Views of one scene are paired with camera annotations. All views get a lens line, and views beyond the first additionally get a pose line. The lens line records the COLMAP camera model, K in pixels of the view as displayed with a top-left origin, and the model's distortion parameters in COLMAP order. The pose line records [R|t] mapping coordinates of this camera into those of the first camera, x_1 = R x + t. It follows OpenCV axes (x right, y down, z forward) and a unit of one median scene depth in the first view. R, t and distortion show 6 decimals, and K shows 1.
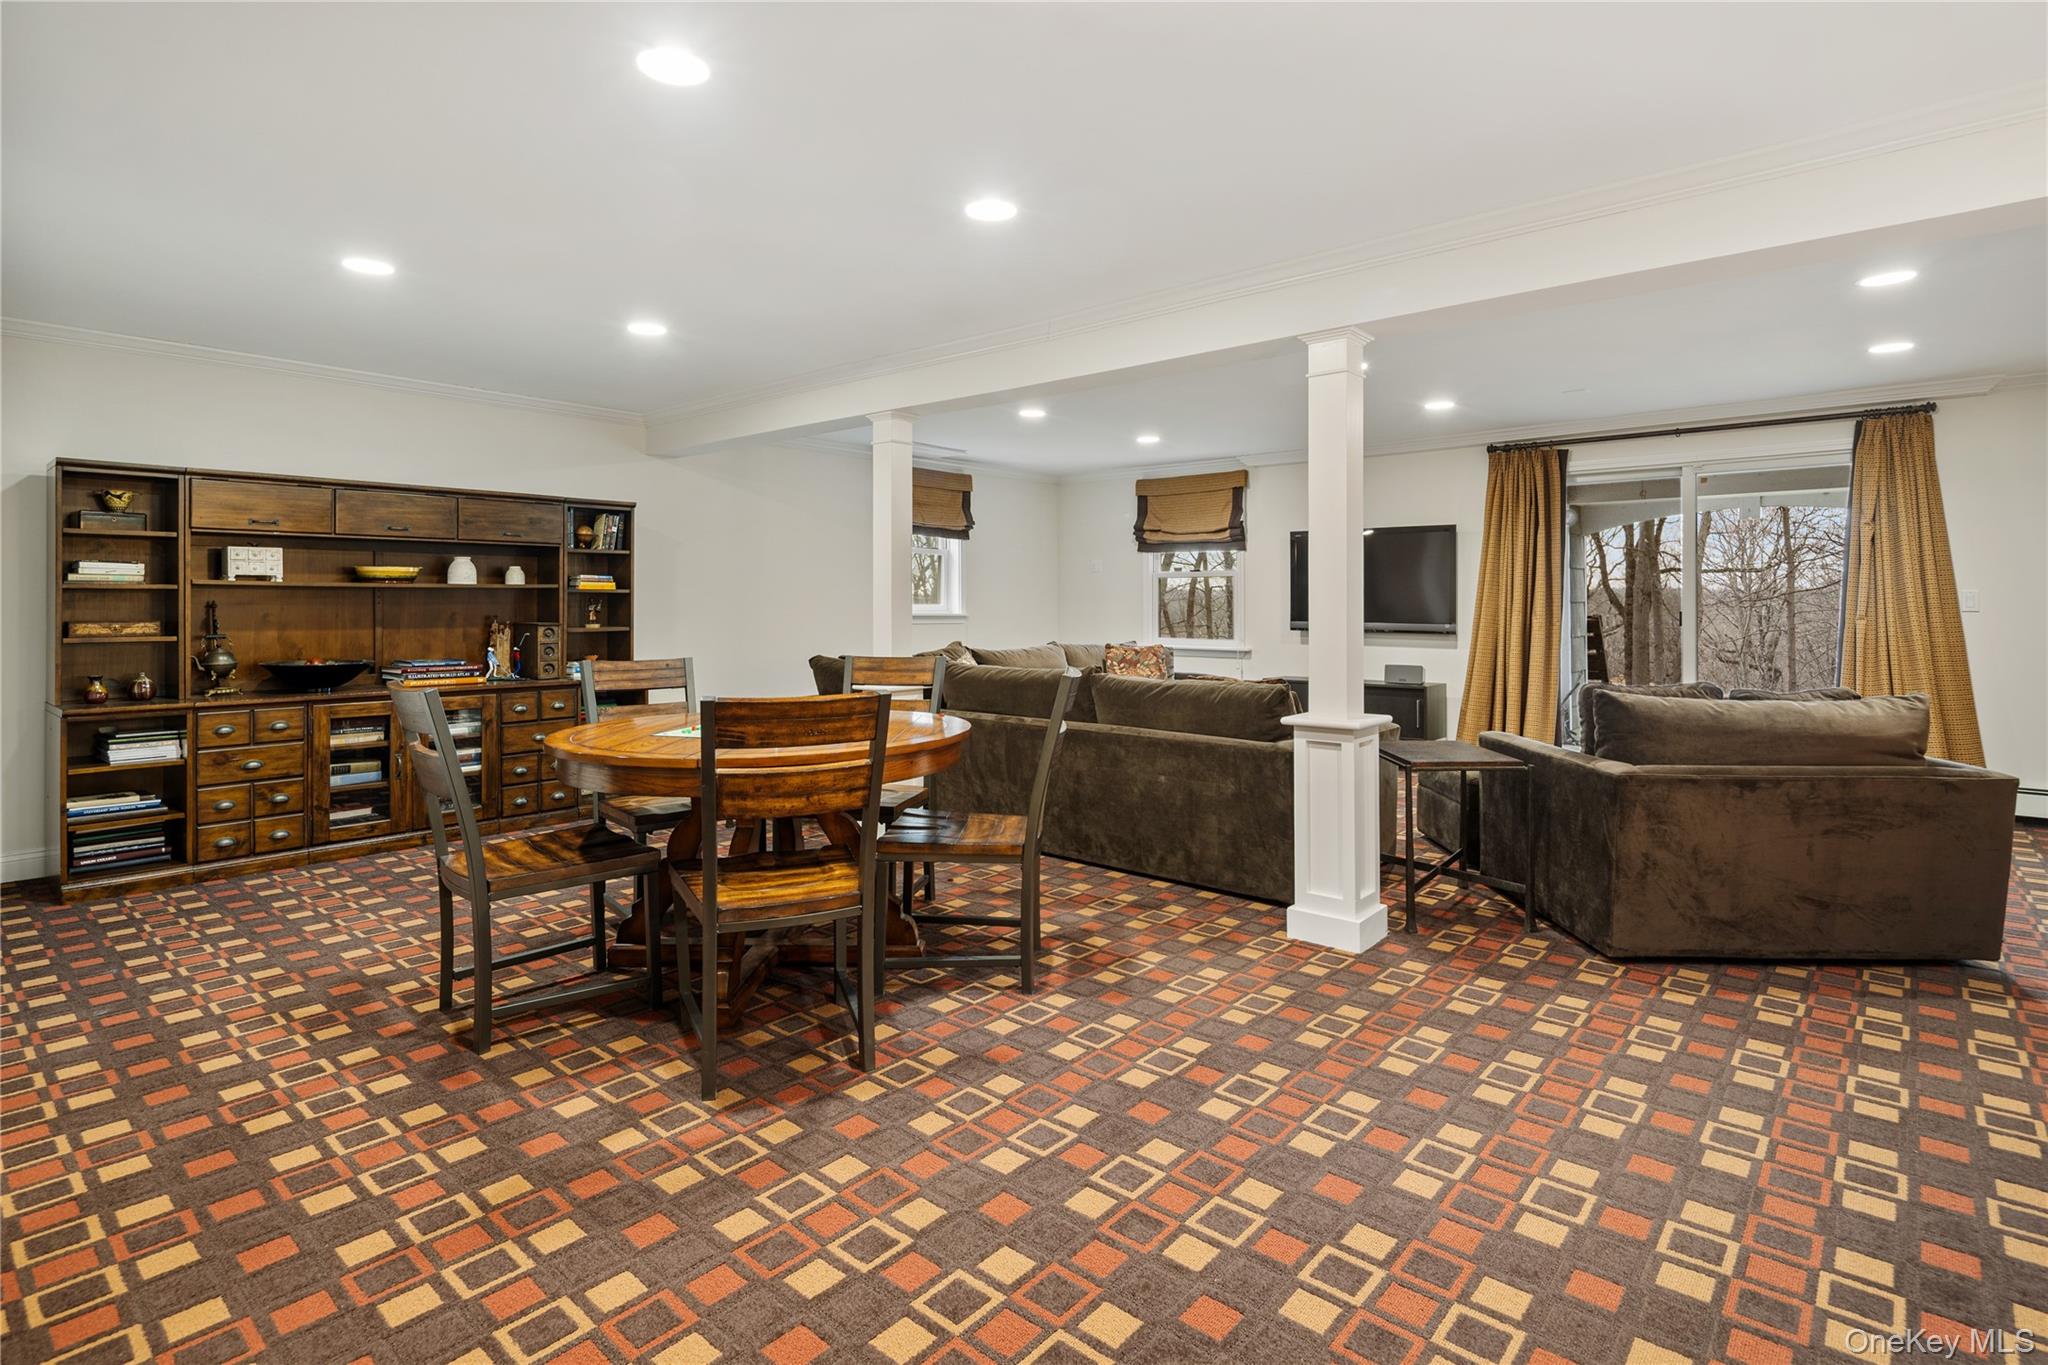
lens RADIAL K [[1022.2, 0, 991.6], [0, 1022.2, 598.0], [0, 0, 1]] dist [-0.005524, 0.001233]
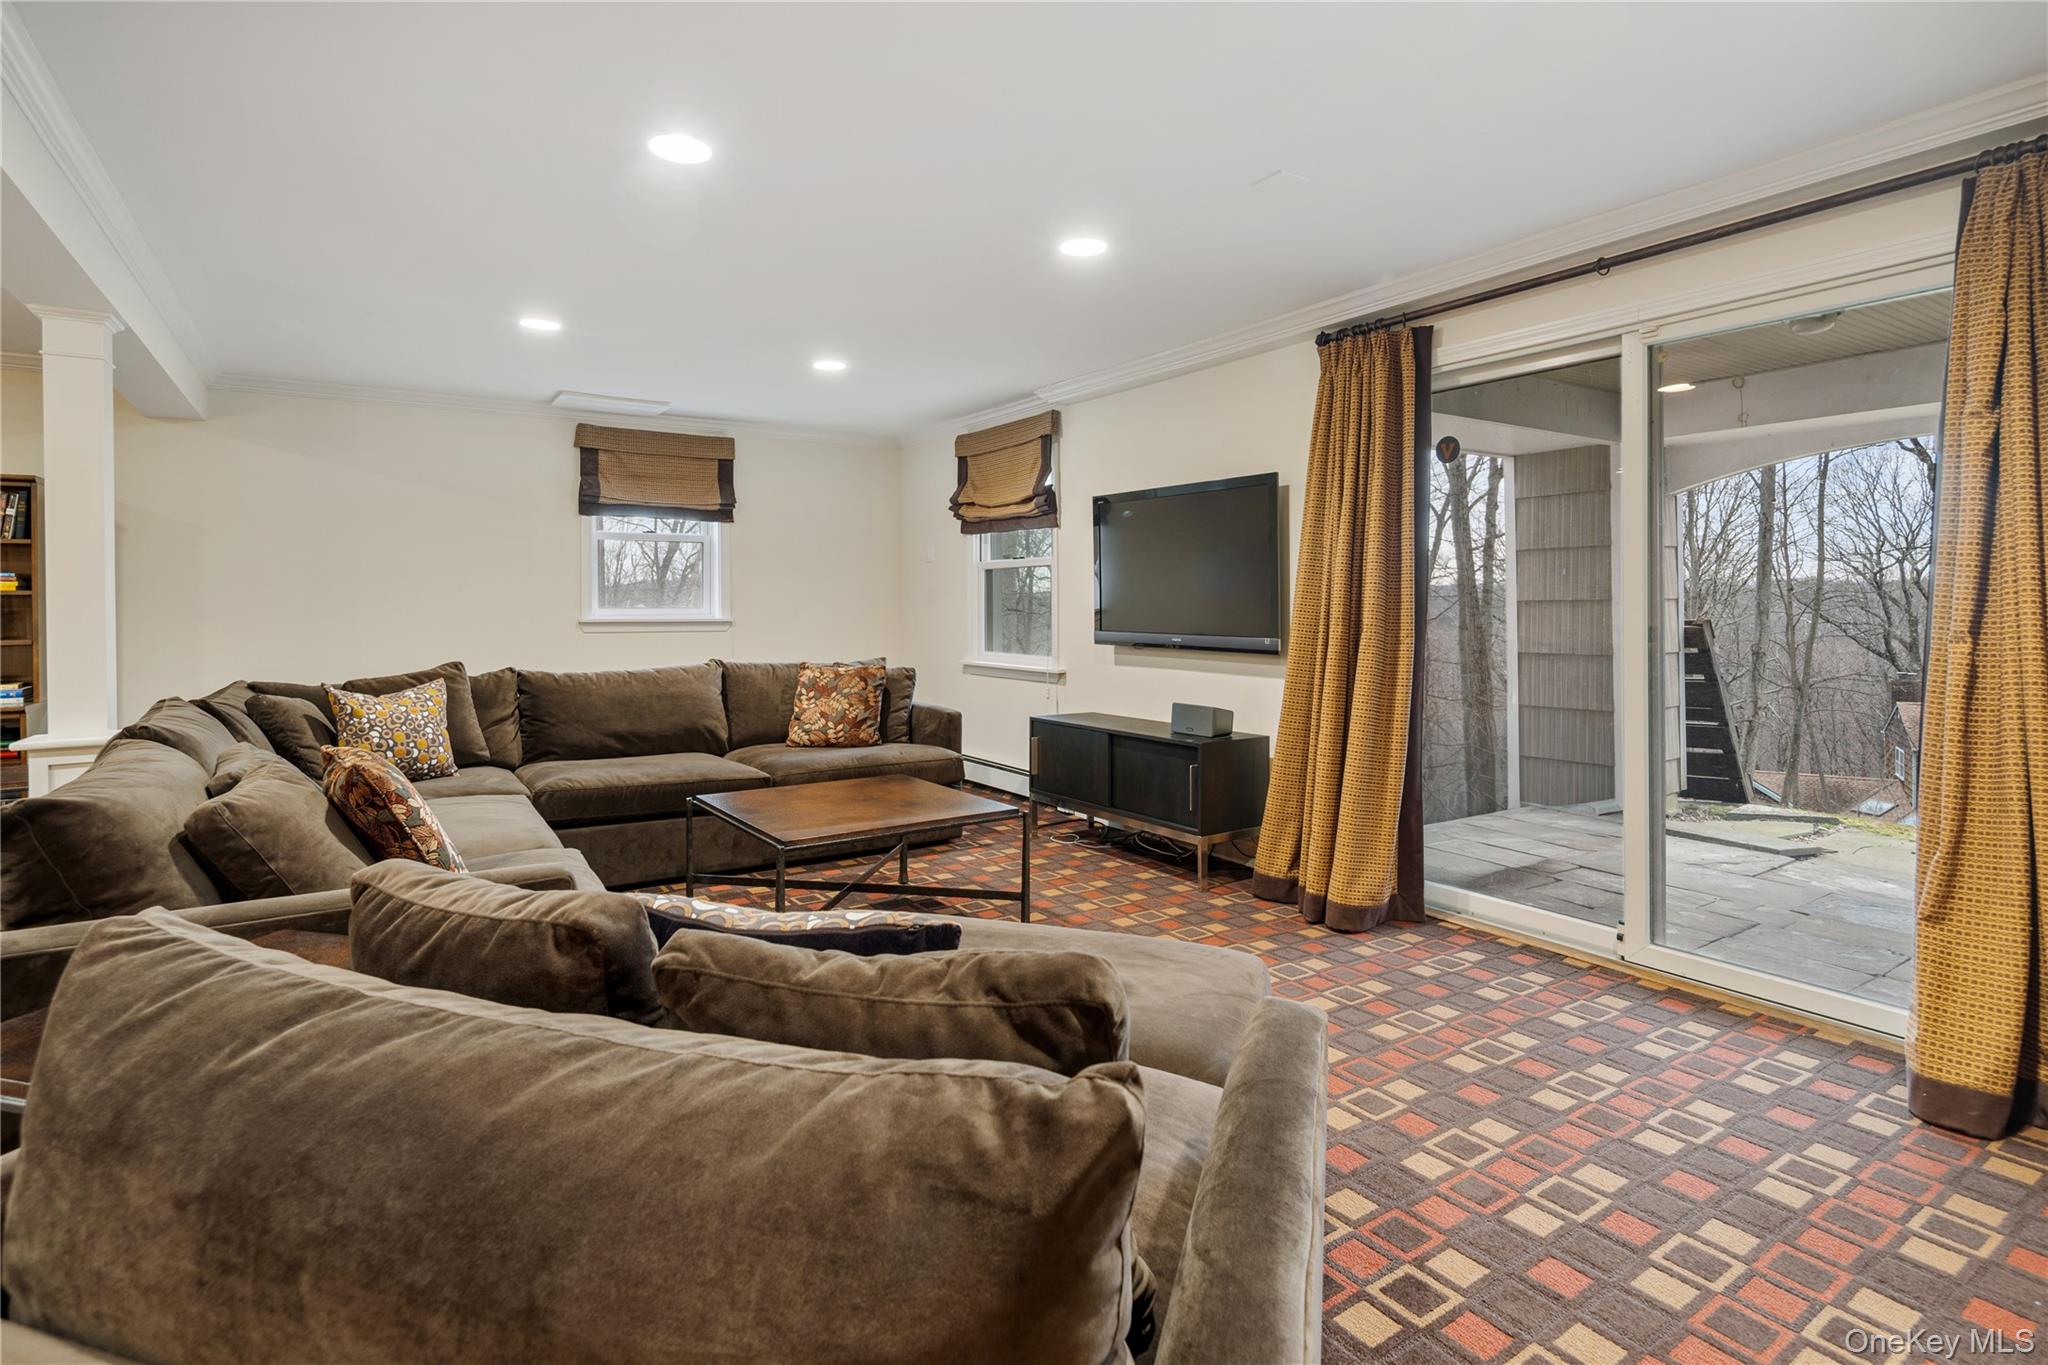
lens RADIAL K [[1022.2, 0, 977.2], [0, 1022.2, 651.0], [0, 0, 1]] dist [-0.005524, 0.001233]
pose [[0.966632, 0.009023, -0.256009, 0.084371], [0.004513, 0.998625, 0.052237, 0.000108], [0.256128, -0.051649, 0.965262, 0.070794]]
